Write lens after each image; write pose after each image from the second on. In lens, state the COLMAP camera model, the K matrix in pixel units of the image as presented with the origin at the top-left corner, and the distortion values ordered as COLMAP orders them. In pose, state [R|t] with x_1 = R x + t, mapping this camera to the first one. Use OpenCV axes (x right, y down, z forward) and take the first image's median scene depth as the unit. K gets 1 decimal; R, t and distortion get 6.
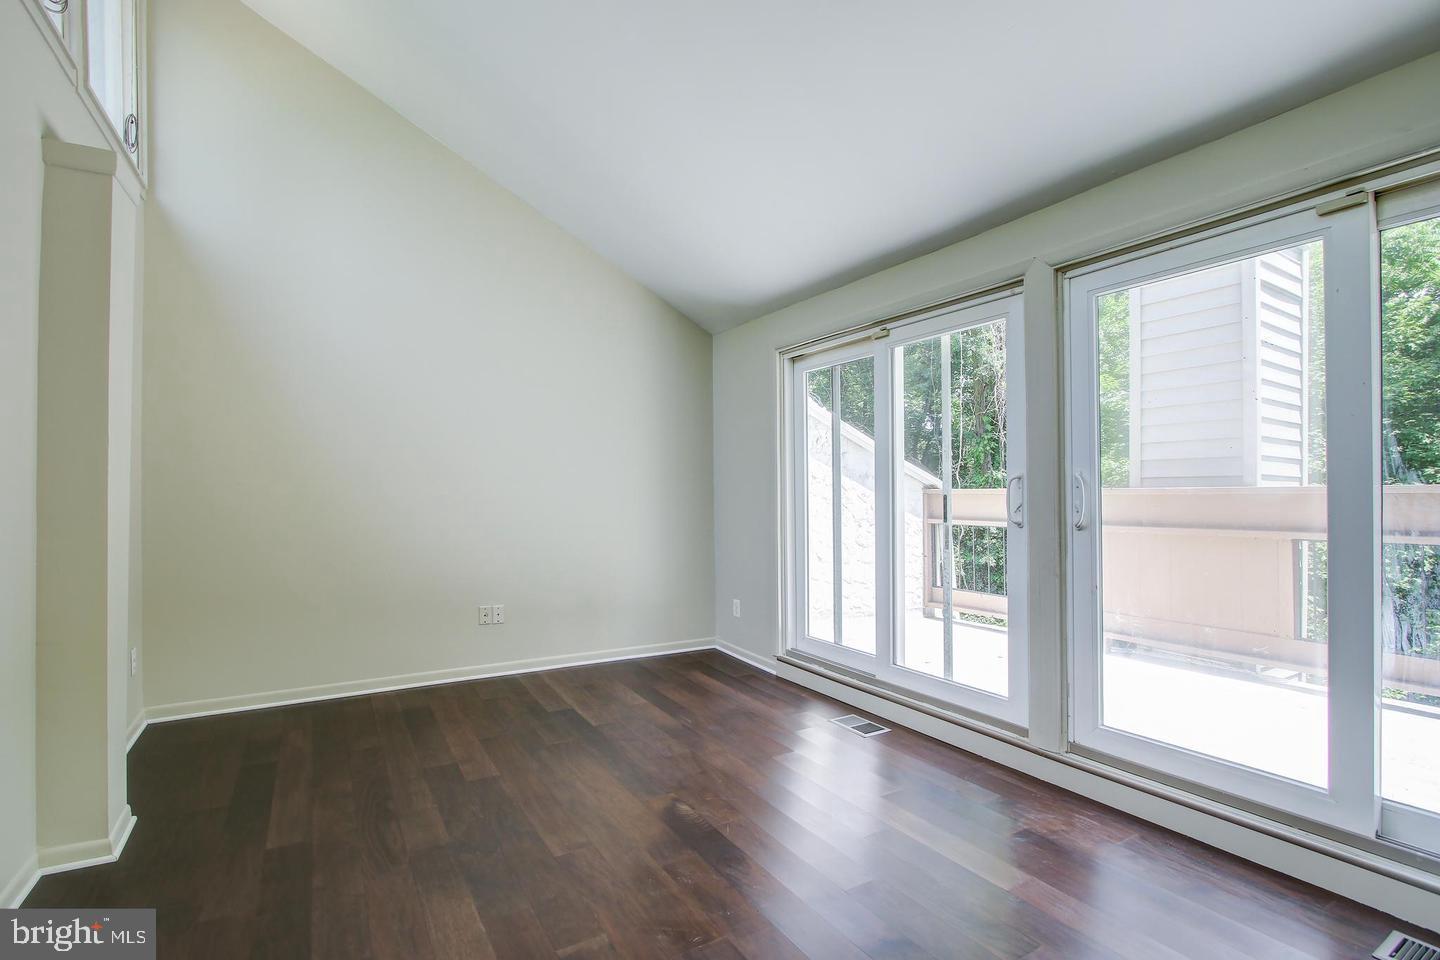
lens RADIAL K [[667.2, 0, 705.5], [0, 667.2, 483.0], [0, 0, 1]] dist [-0.015764, 0.000649]
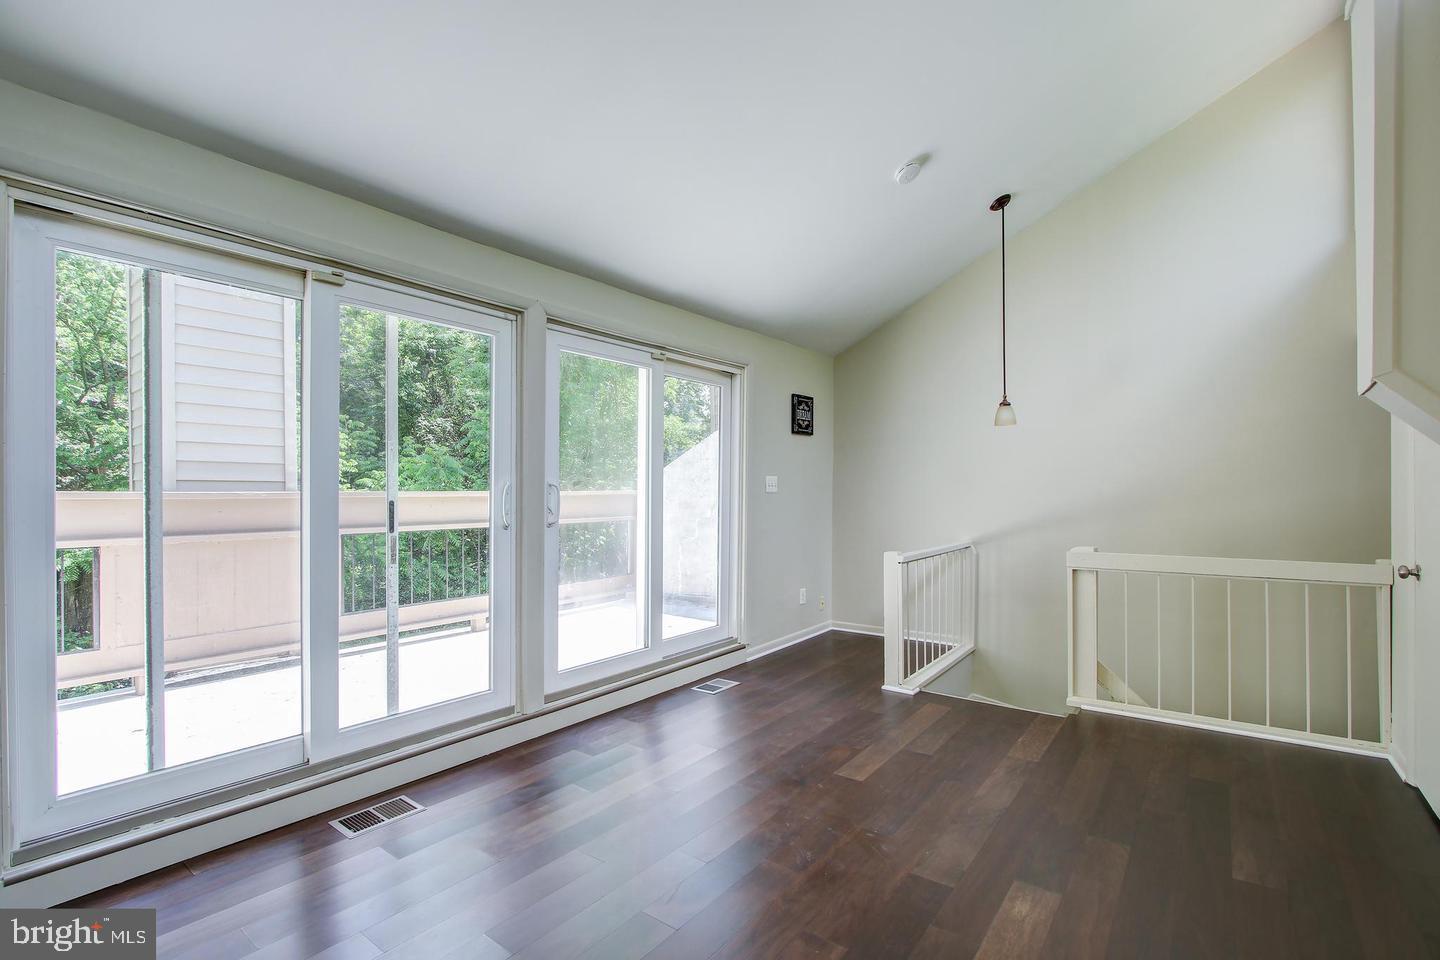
lens RADIAL K [[639.7, 0, 681.9], [0, 639.7, 491.7], [0, 0, 1]] dist [-0.019095, 0.000126]
pose [[-0.331416, 0.012094, 0.943407, -0.624889], [-0.007518, 0.999852, -0.015458, 0.018501], [-0.943455, -0.012215, -0.331276, 1.060270]]
